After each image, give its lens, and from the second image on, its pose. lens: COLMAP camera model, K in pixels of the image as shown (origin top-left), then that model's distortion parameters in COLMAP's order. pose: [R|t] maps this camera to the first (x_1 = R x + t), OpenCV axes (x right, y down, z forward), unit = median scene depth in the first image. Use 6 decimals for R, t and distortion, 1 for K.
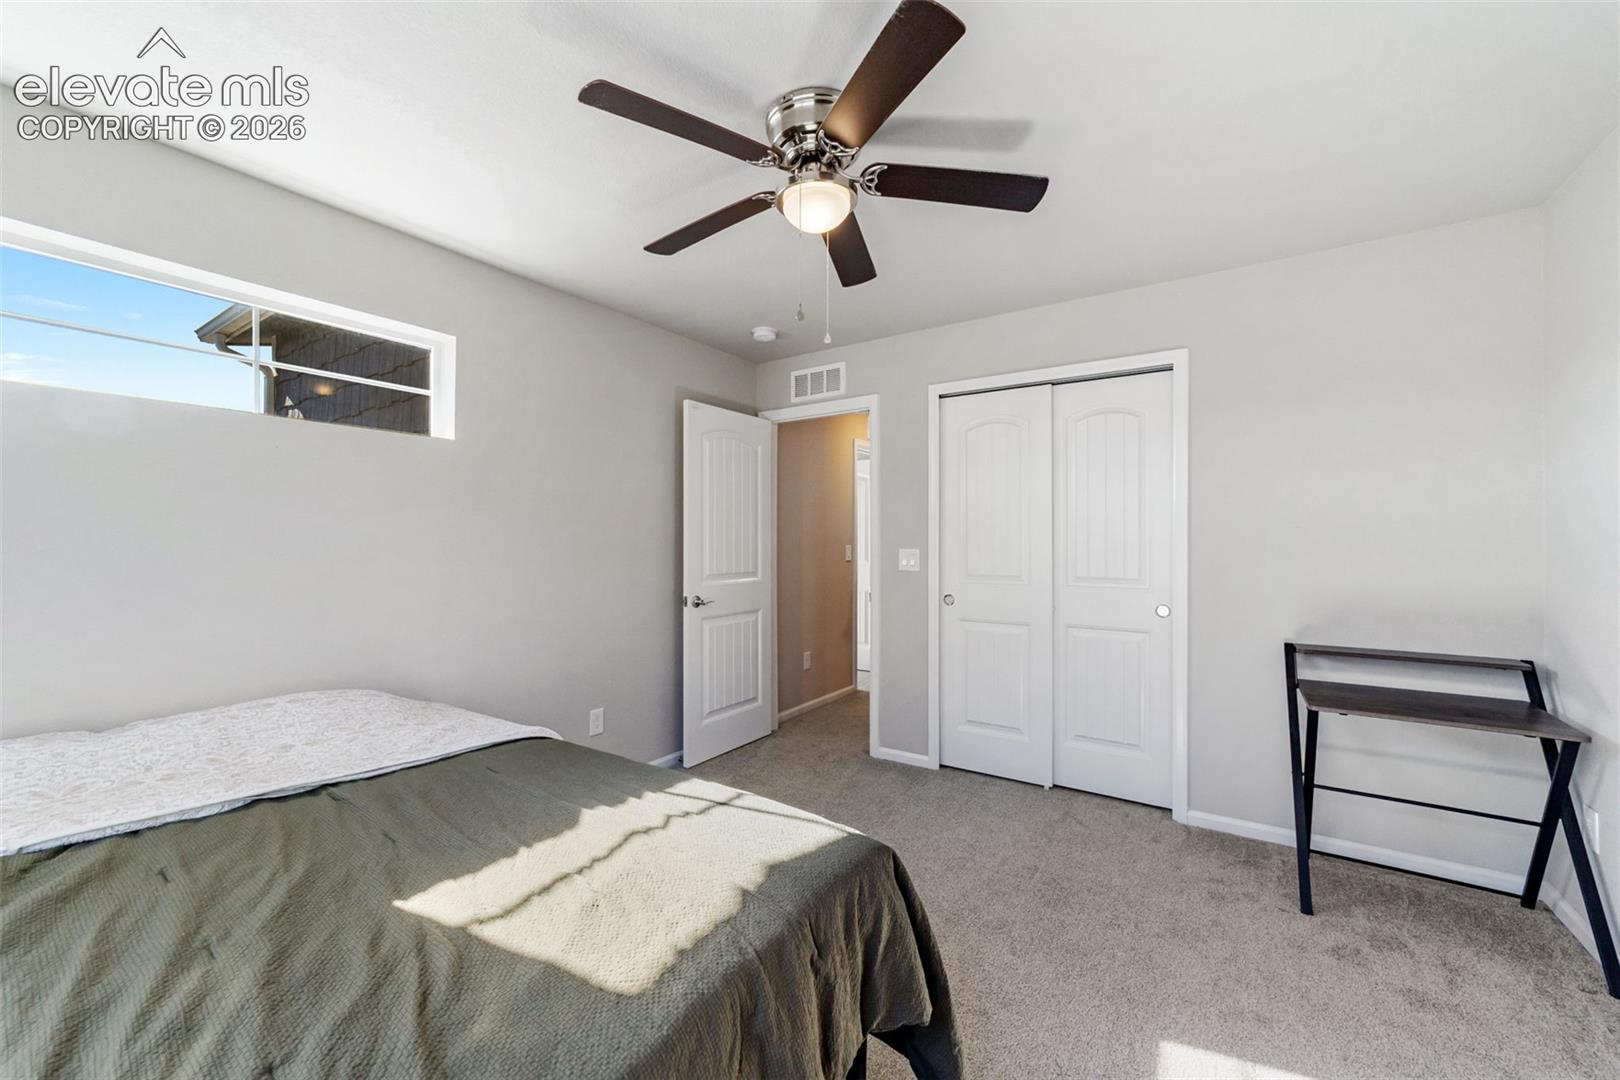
lens RADIAL K [[623.5, 0, 799.6], [0, 623.5, 538.1], [0, 0, 1]] dist [-0.001076, -0.000001]
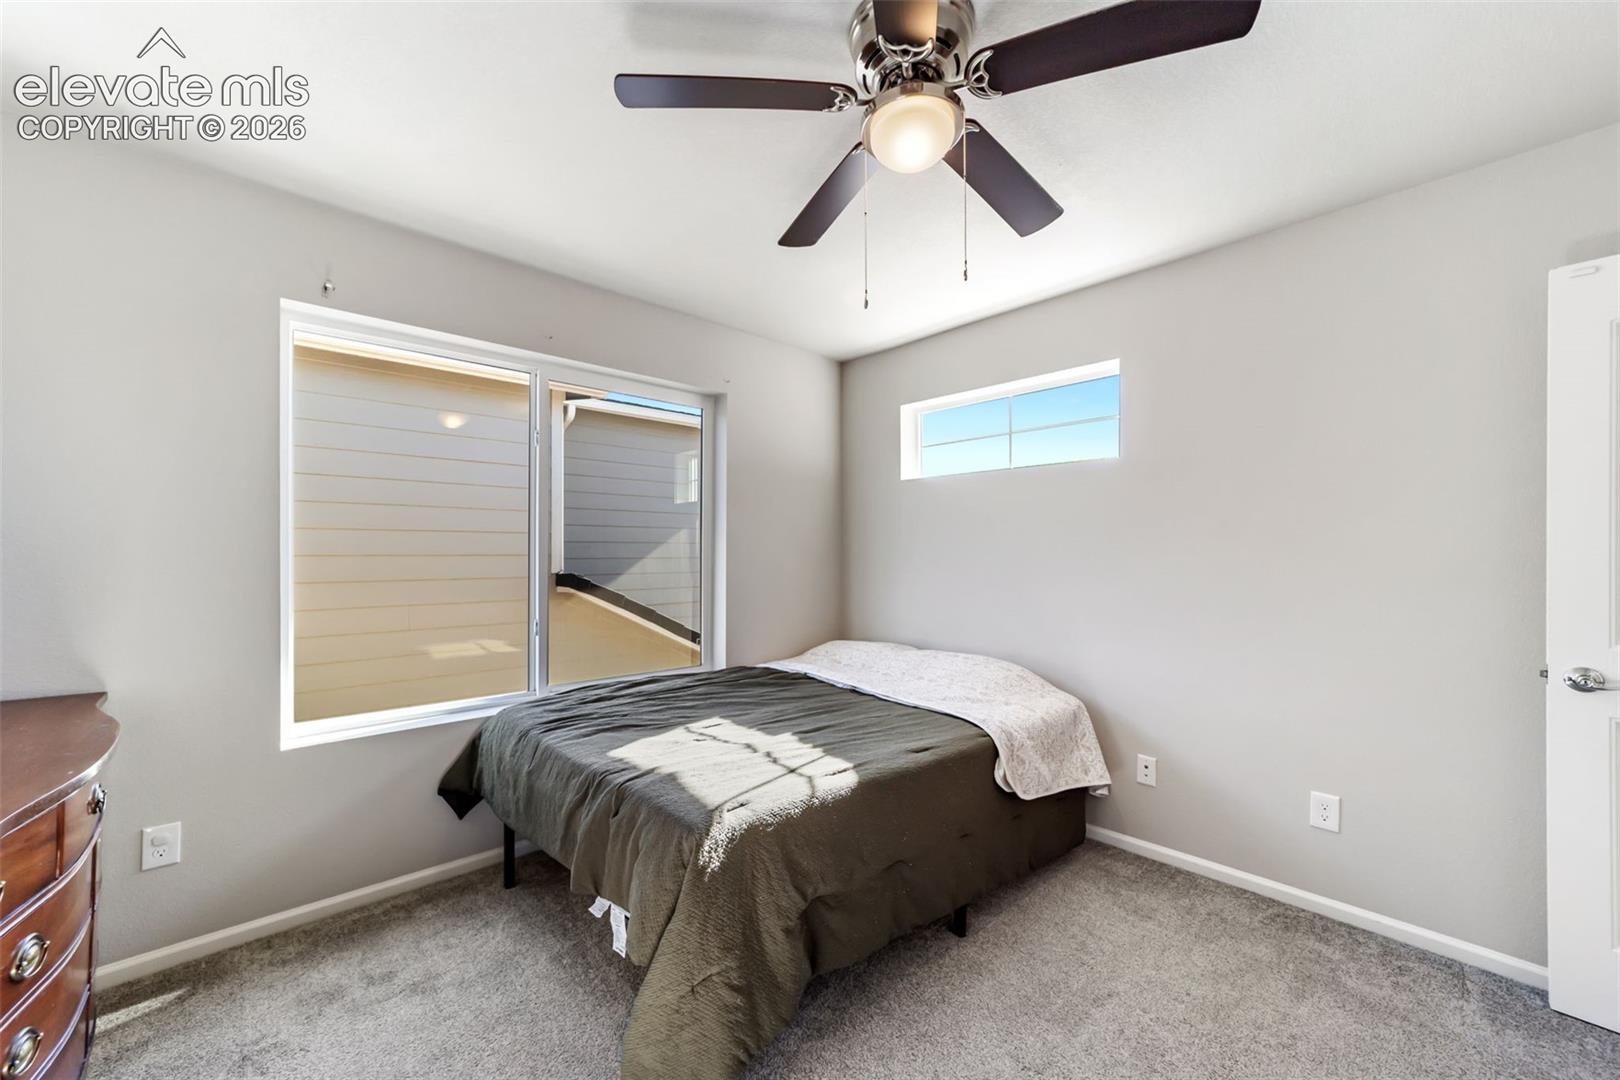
lens RADIAL K [[623.5, 0, 798.5], [0, 623.5, 549.2], [0, 0, 1]] dist [-0.001076, -0.000001]
pose [[-0.212660, -0.003039, -0.977121, 1.037979], [0.005401, 0.999976, -0.004285, 0.002947], [0.977111, -0.006189, -0.212639, 1.254528]]
